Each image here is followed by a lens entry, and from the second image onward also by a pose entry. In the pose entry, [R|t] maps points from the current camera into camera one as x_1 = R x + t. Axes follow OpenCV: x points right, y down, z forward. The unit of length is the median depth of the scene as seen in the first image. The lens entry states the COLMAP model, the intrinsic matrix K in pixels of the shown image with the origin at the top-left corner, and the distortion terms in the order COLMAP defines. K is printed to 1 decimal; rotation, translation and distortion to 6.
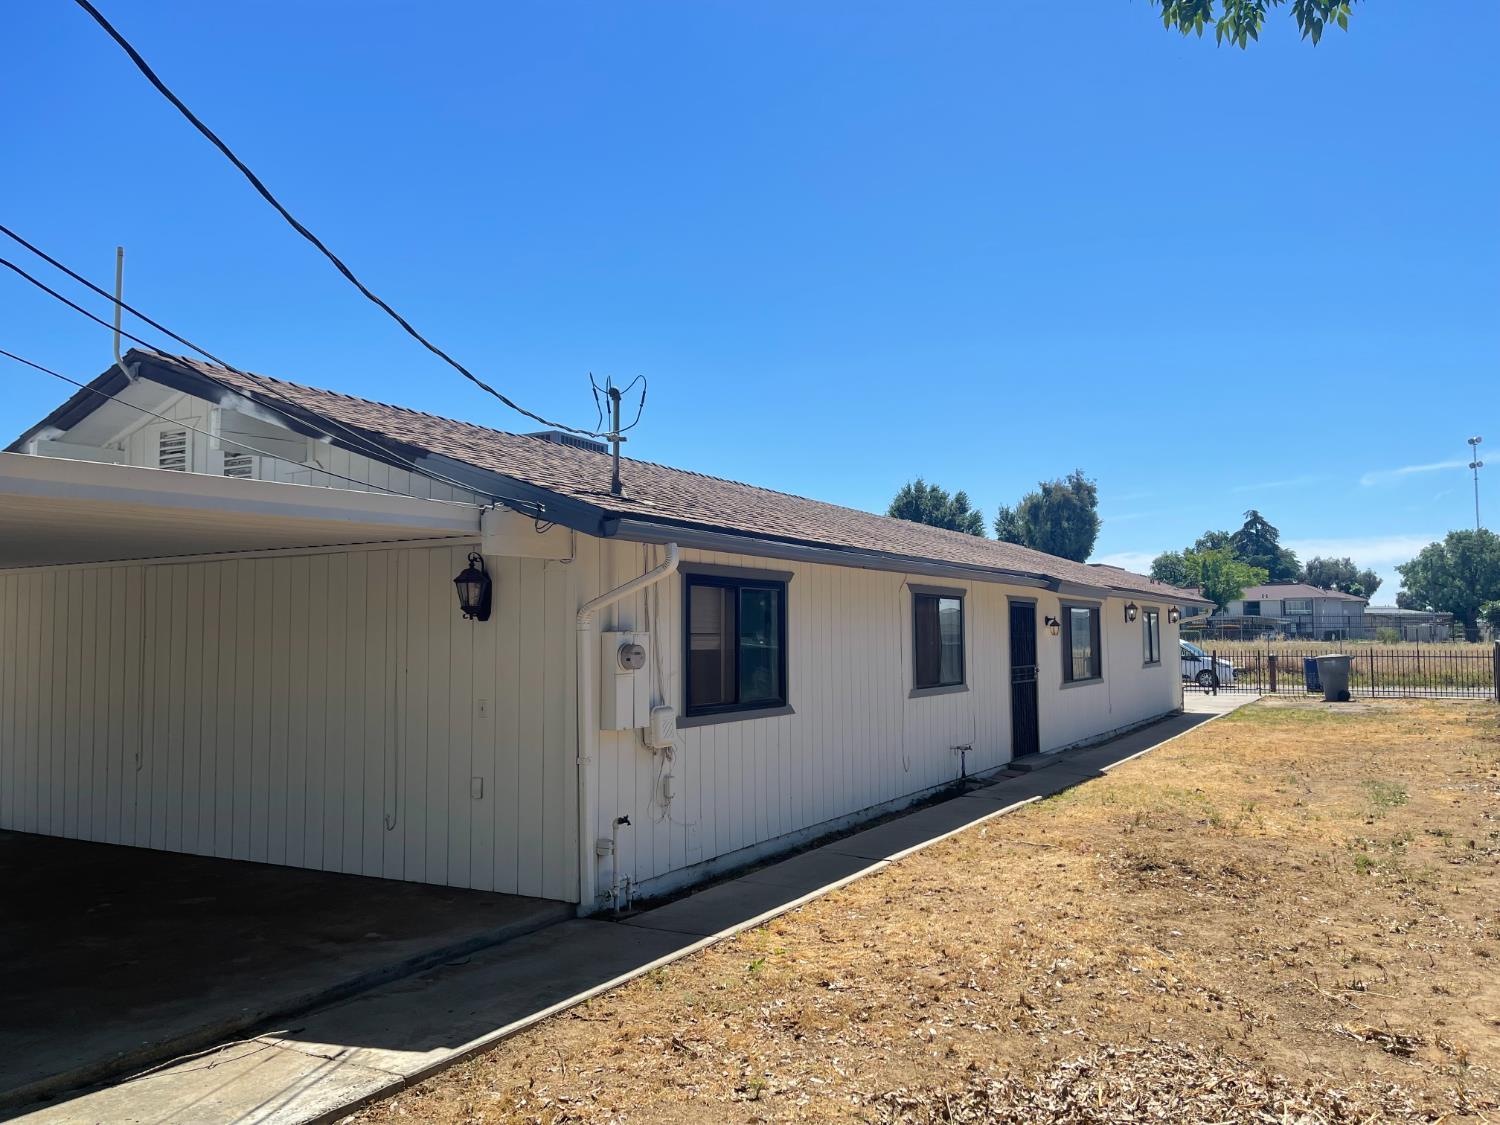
lens RADIAL K [[1126.7, 0, 759.2], [0, 1126.7, 563.5], [0, 0, 1]] dist [0.083209, -0.103842]
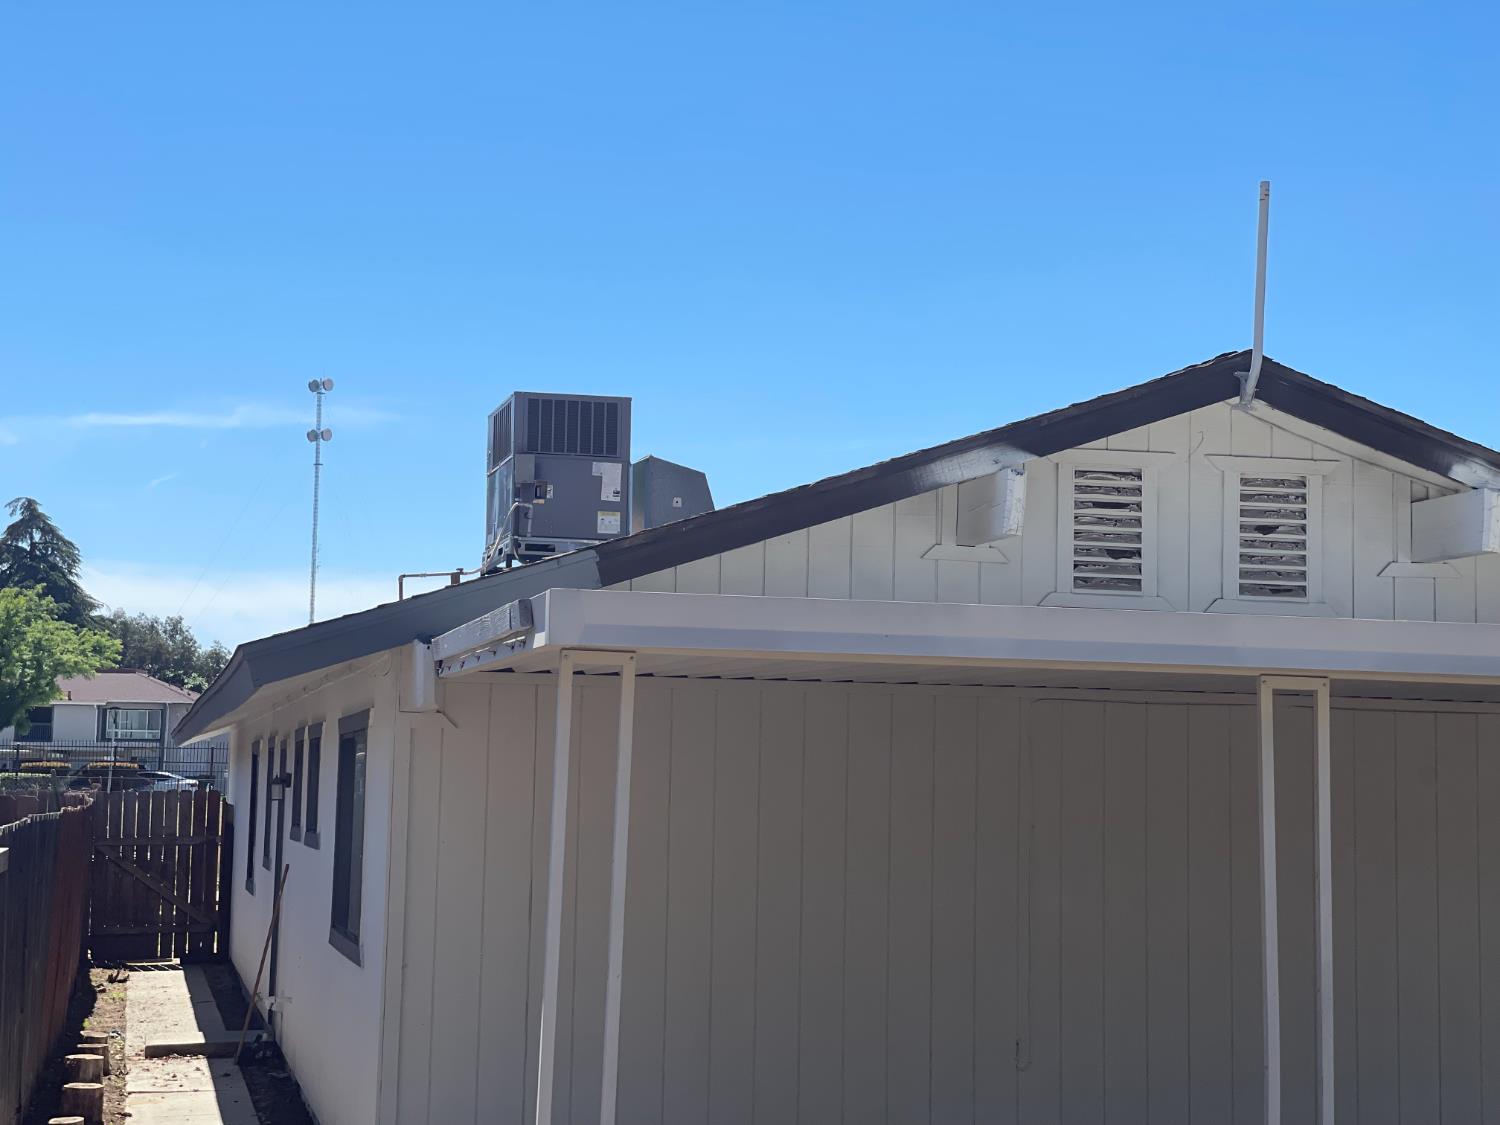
lens RADIAL K [[2758.7, 0, 750.0], [0, 2758.7, 562.5], [0, 0, 1]] dist [0.459801, 0.016699]
pose [[0.733317, 0.076622, 0.675555, -1.652810], [-0.069596, 0.996869, -0.037519, -0.005409], [-0.676315, -0.019503, 0.736354, 0.116004]]
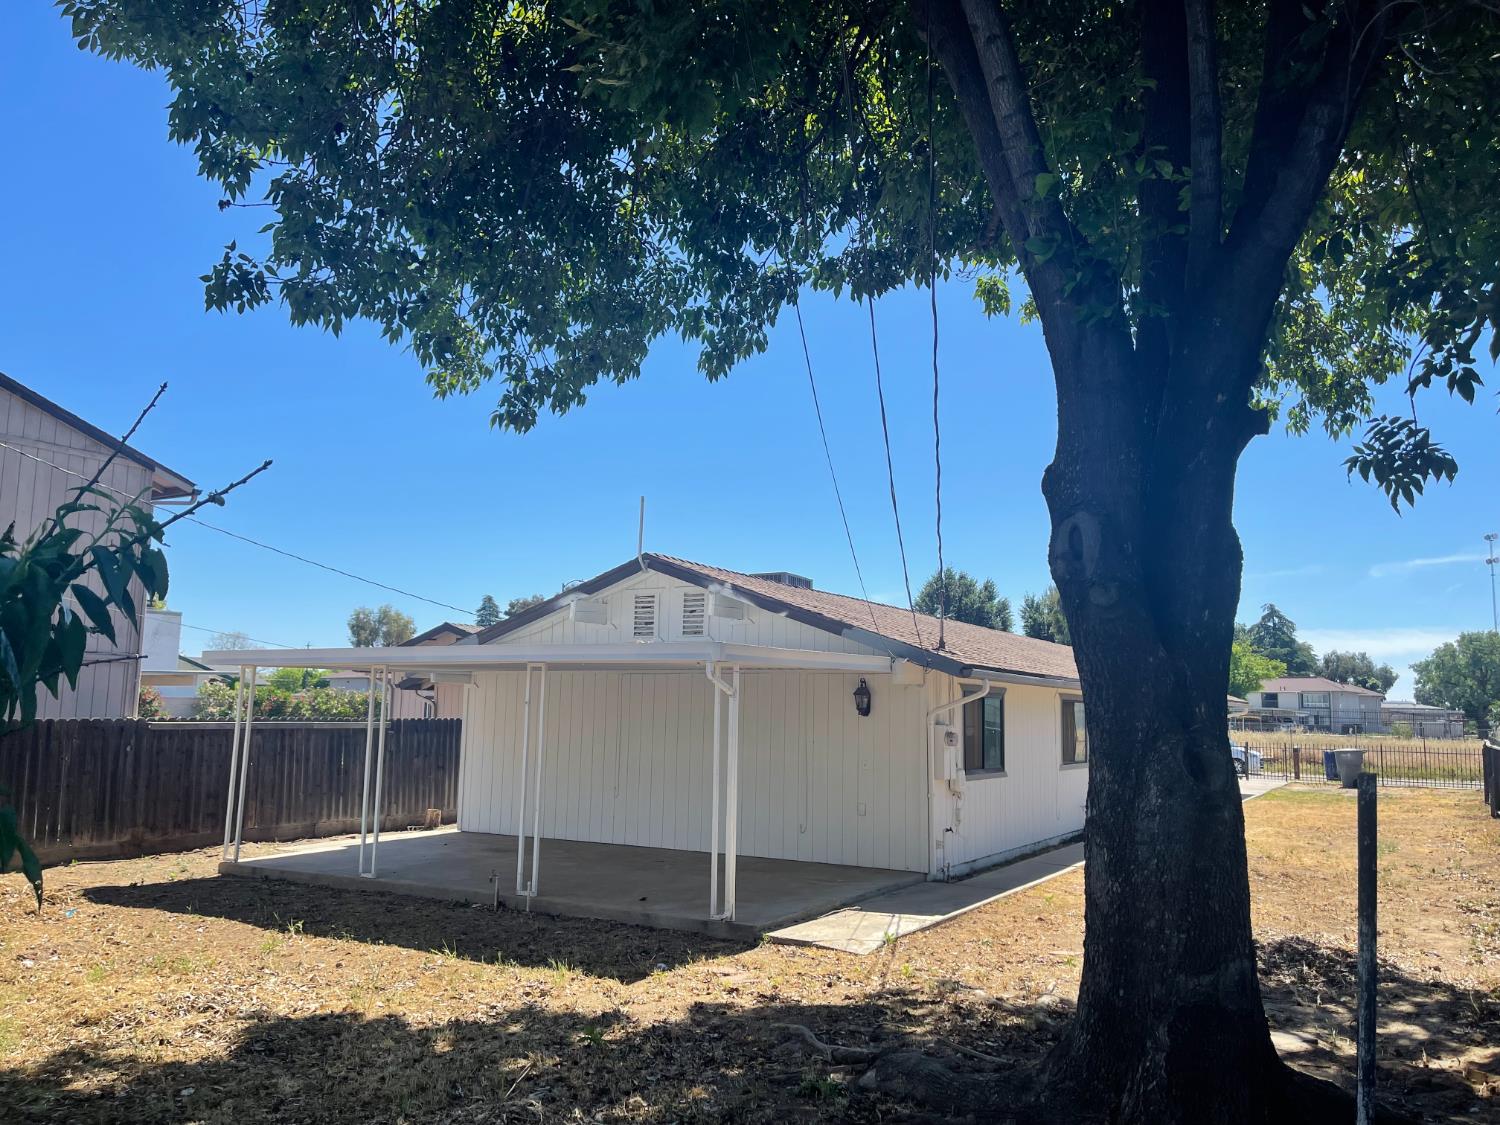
lens RADIAL K [[1129.1, 0, 741.5], [0, 1129.1, 563.7], [0, 0, 1]] dist [0.101090, -0.134818]
pose [[0.999433, 0.025253, -0.022262, -0.351579], [-0.026637, 0.997578, -0.064250, -0.061136], [0.020585, 0.064806, 0.997686, -0.716245]]
